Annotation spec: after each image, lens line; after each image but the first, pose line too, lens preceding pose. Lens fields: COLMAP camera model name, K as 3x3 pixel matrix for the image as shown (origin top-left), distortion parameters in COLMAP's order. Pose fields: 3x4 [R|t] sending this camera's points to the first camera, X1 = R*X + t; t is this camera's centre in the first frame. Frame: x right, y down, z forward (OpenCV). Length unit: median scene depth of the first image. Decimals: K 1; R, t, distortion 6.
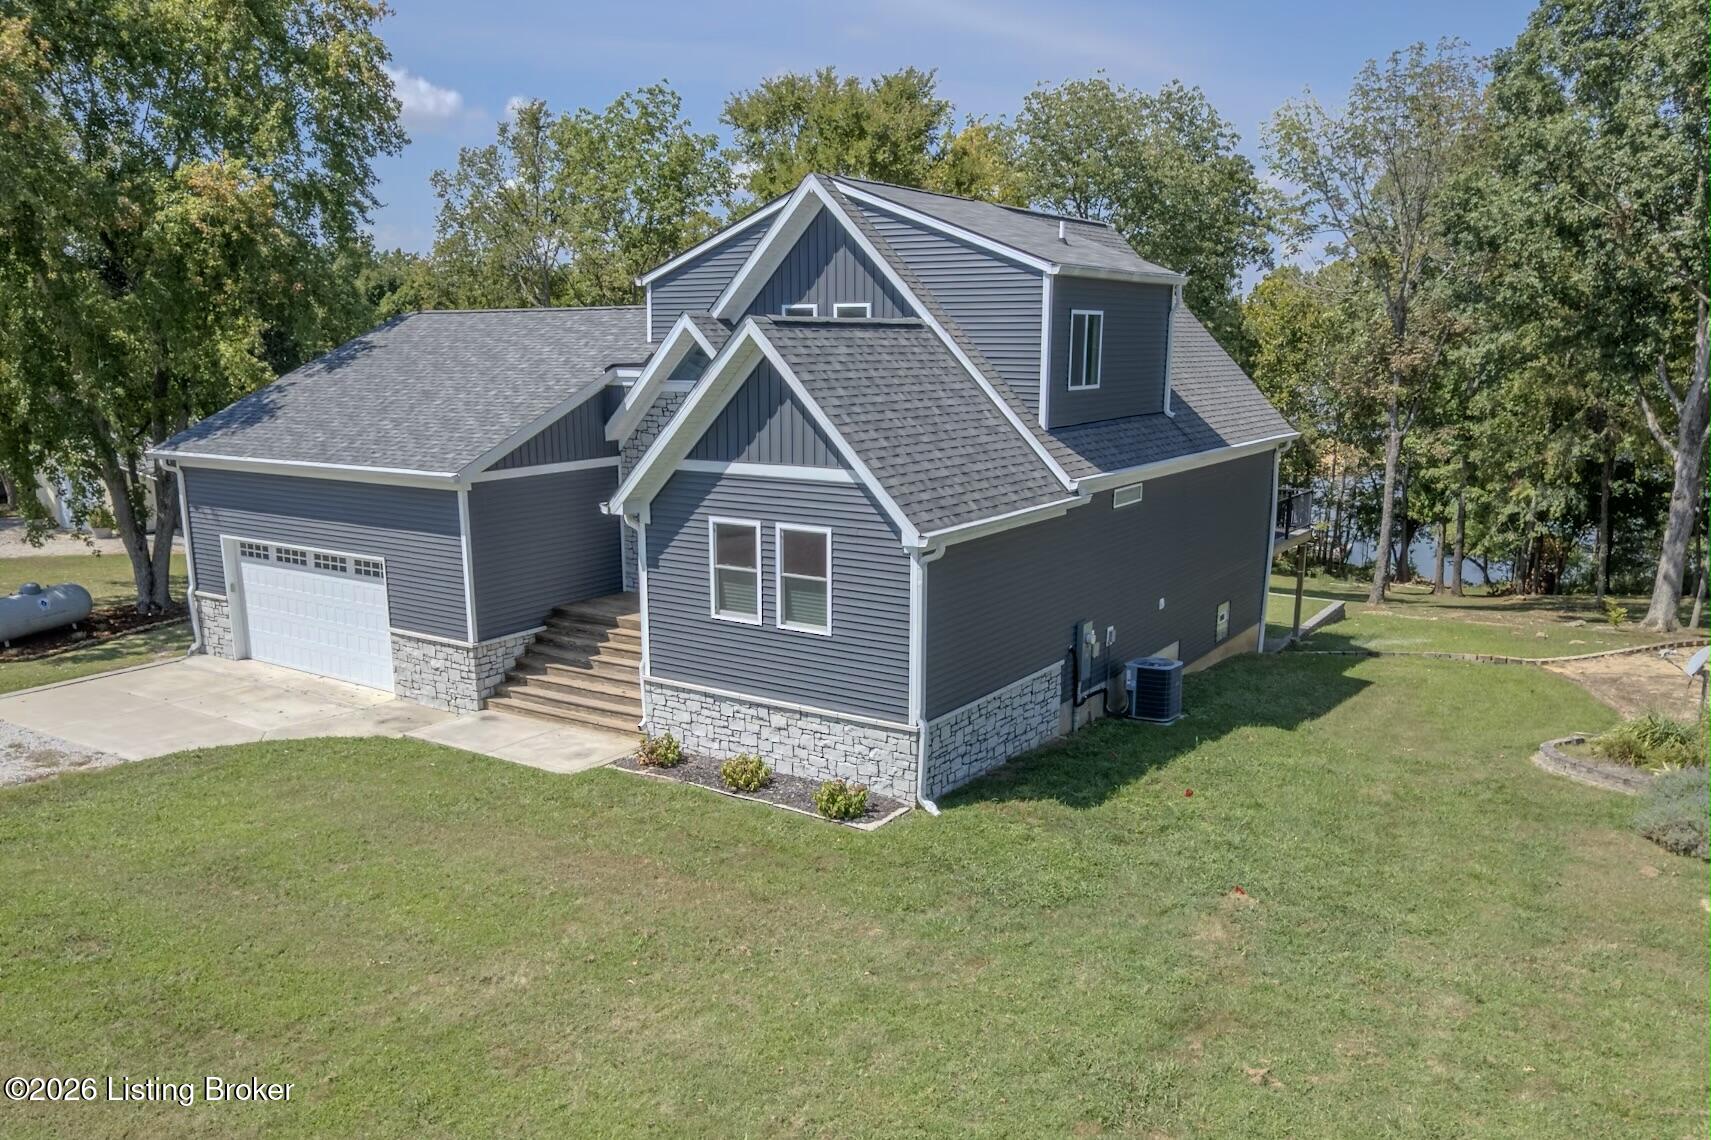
lens RADIAL K [[1039.5, 0, 855.5], [0, 1039.5, 570.0], [0, 0, 1]] dist [-0.005324, -0.003236]
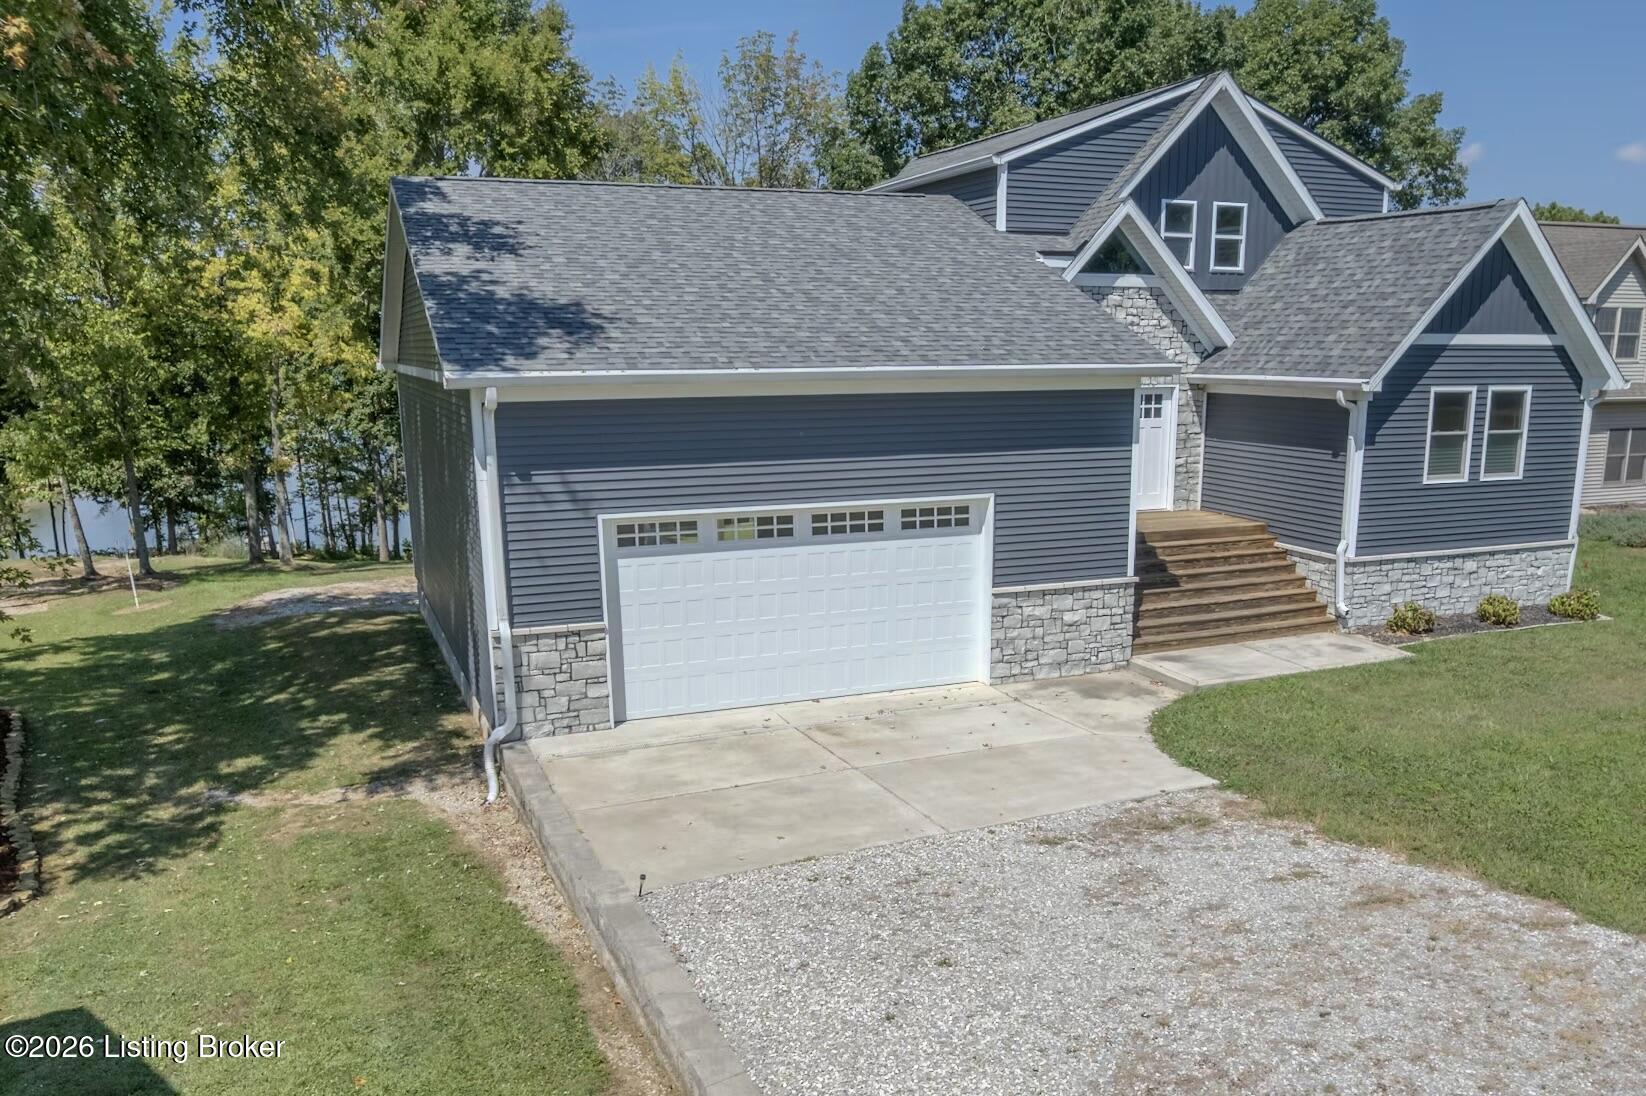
lens RADIAL K [[1067.0, 0, 823.0], [0, 1067.0, 548.0], [0, 0, 1]] dist [-0.001923, -0.001010]
pose [[0.668063, -0.143096, 0.730216, -1.317390], [0.148674, 0.987217, 0.057439, -0.042173], [-0.729101, 0.070191, 0.680797, 0.692303]]
